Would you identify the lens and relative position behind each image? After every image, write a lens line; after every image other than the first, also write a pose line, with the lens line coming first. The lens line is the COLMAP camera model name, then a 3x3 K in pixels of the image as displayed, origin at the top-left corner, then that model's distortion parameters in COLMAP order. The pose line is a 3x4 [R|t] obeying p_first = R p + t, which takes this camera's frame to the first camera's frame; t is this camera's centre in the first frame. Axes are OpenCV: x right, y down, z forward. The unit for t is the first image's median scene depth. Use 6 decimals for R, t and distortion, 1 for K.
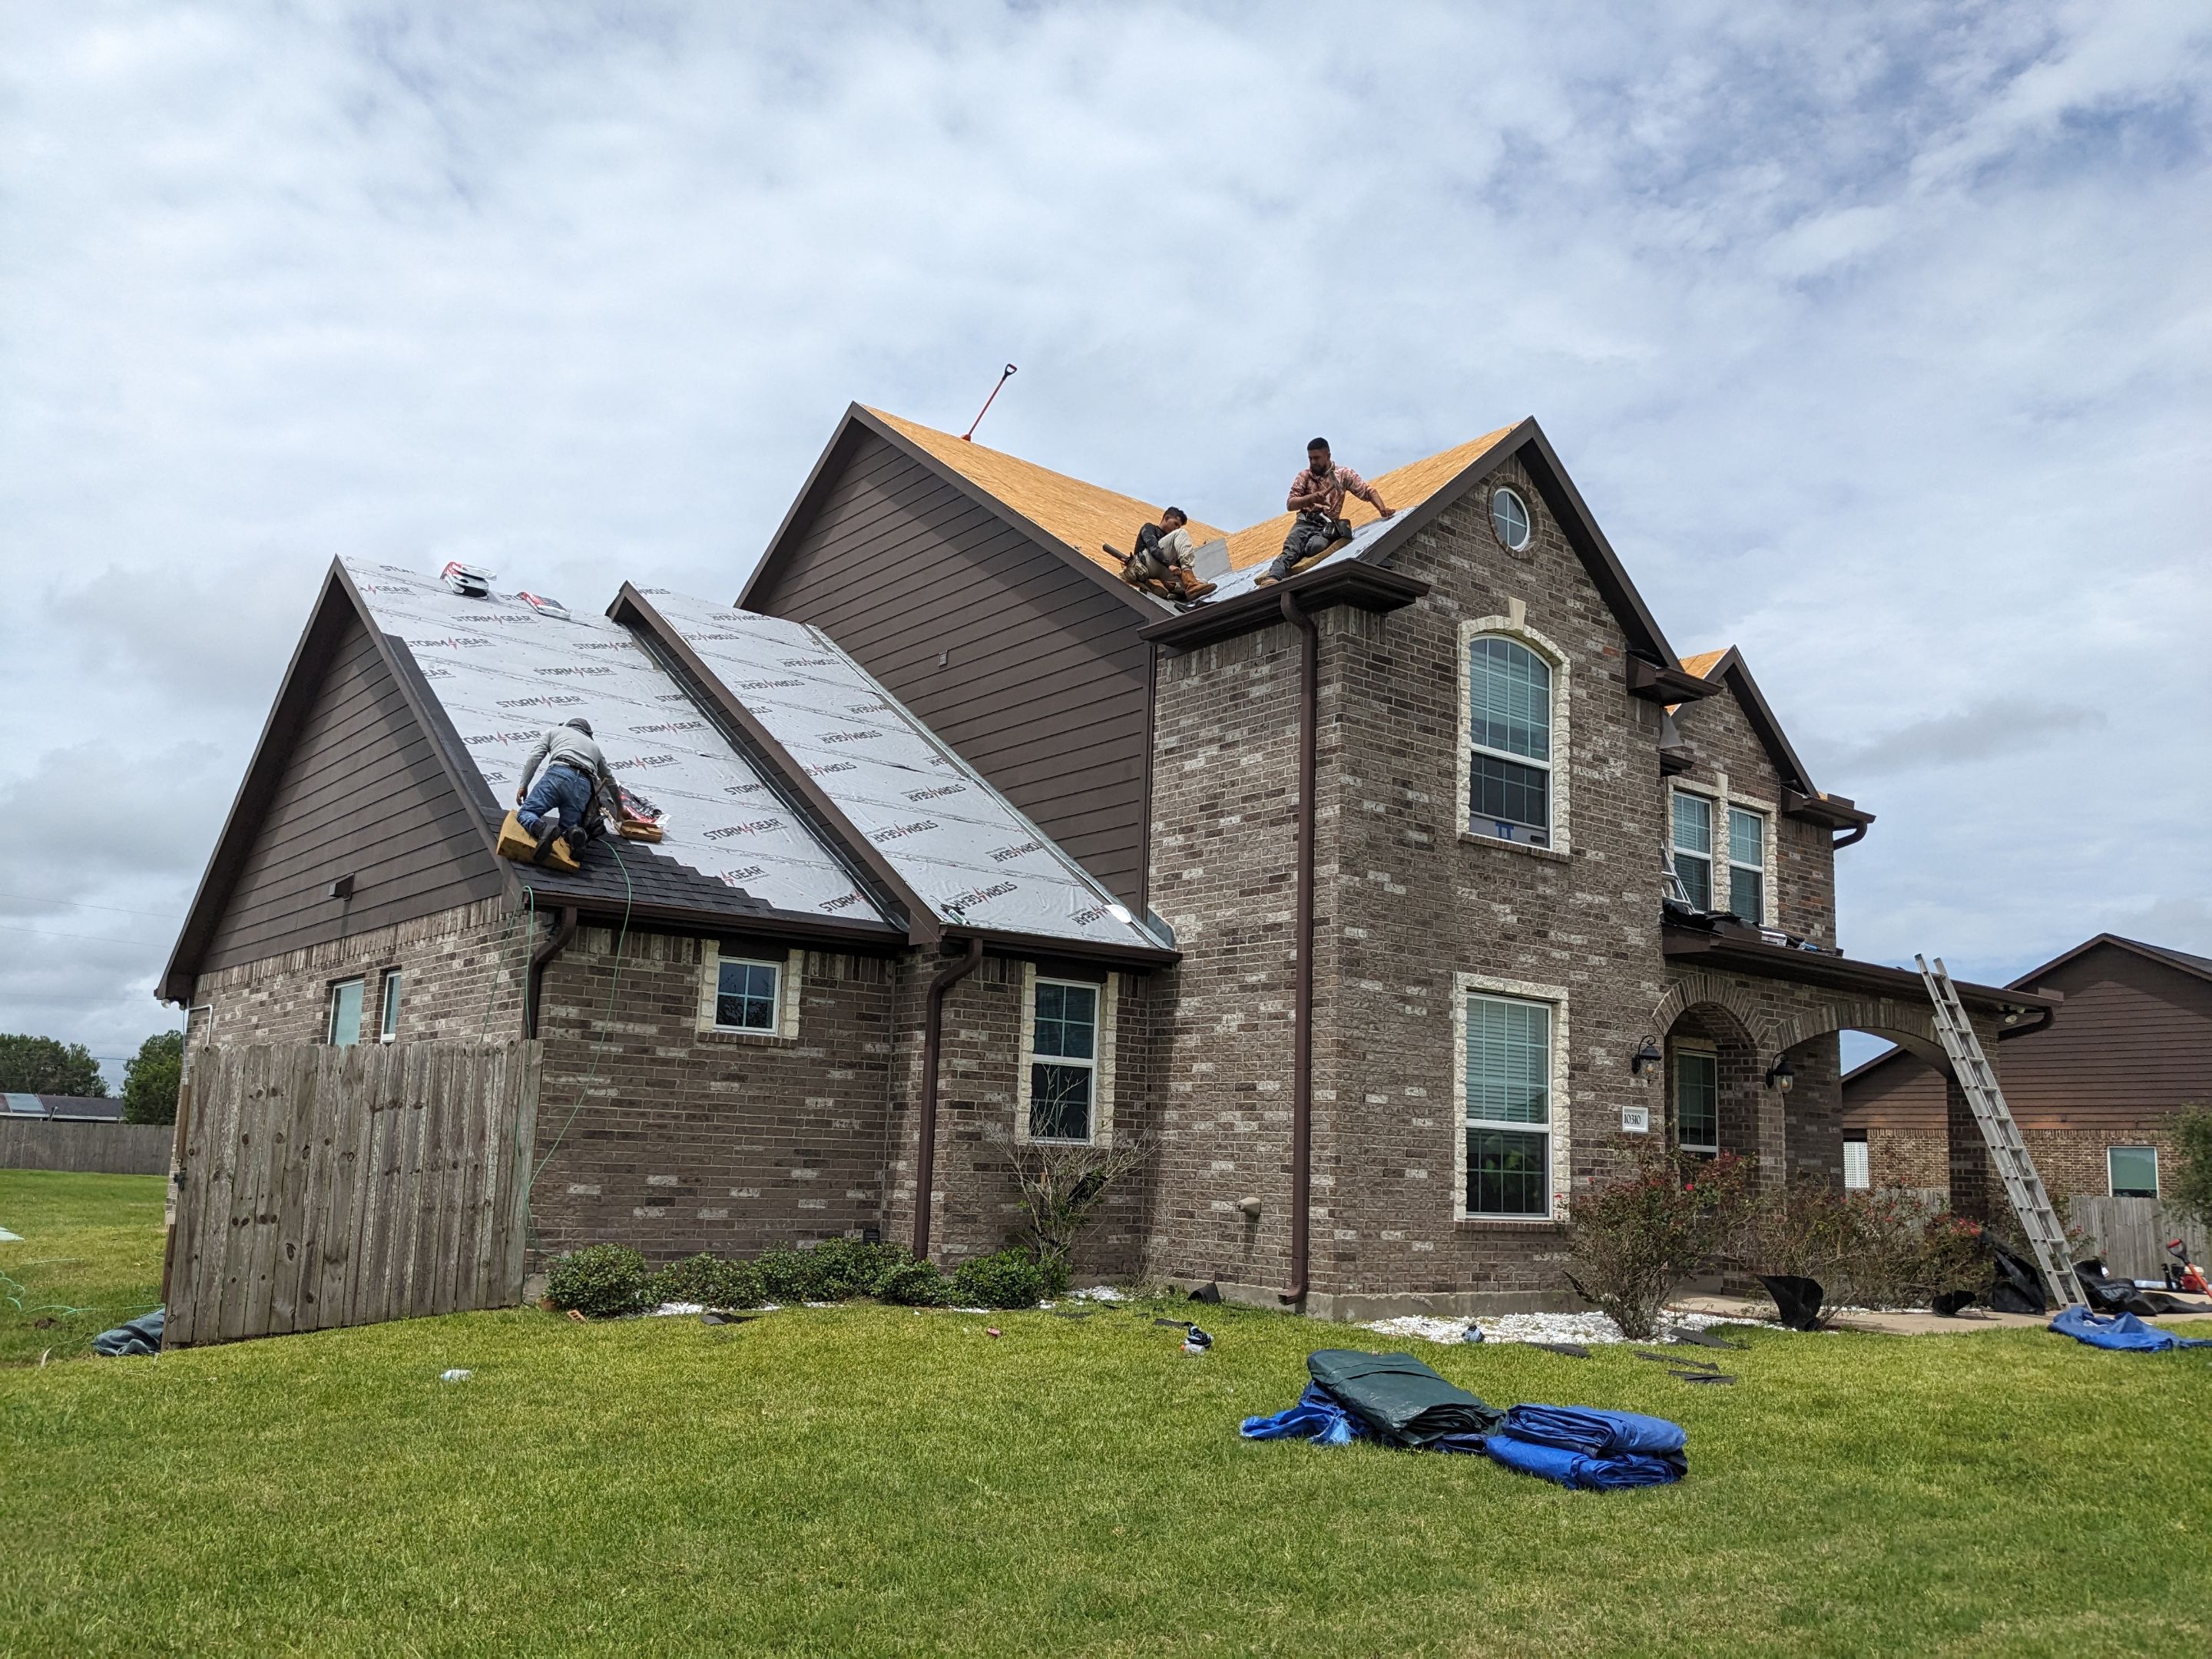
lens RADIAL K [[1752.0, 0, 1101.8], [0, 1752.0, 862.1], [0, 0, 1]] dist [0.111491, -0.198250]
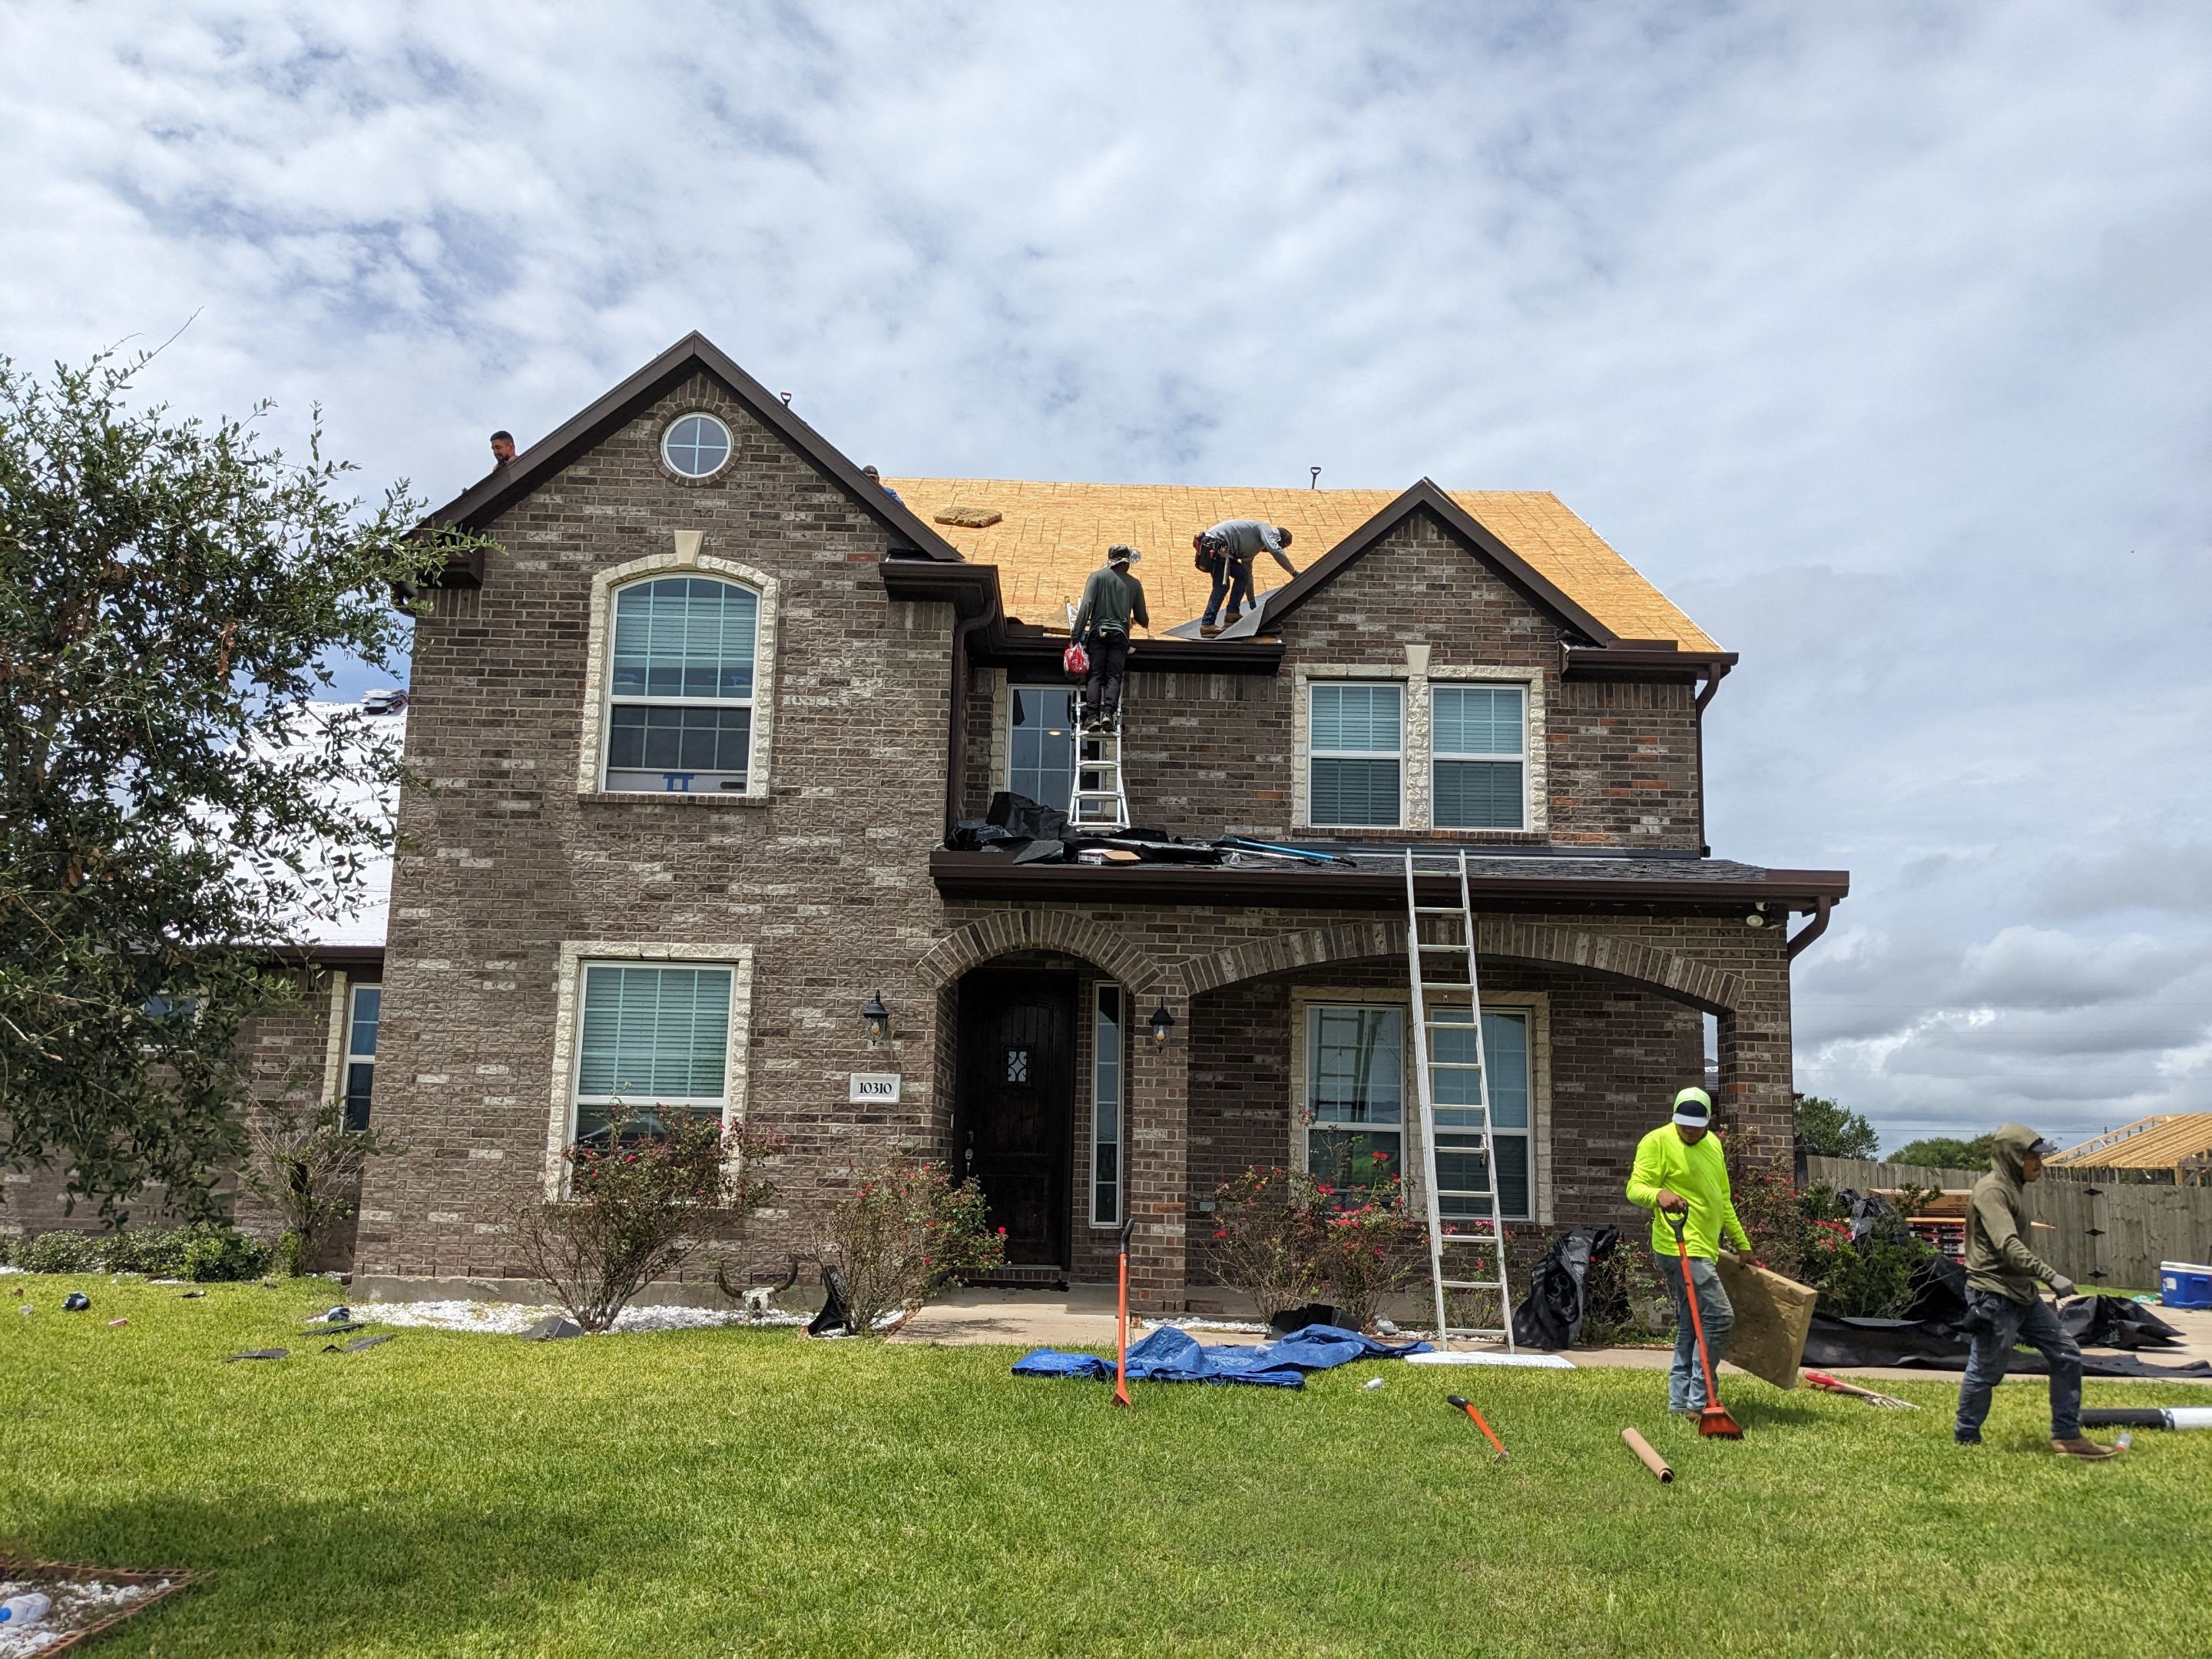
lens RADIAL K [[1744.1, 0, 1127.7], [0, 1744.1, 862.9], [0, 0, 1]] dist [0.058414, -0.090144]
pose [[0.777259, -0.124451, -0.616750, 0.959269], [0.110542, 0.992006, -0.060862, 0.104569], [0.619395, -0.020871, 0.784802, 0.420859]]
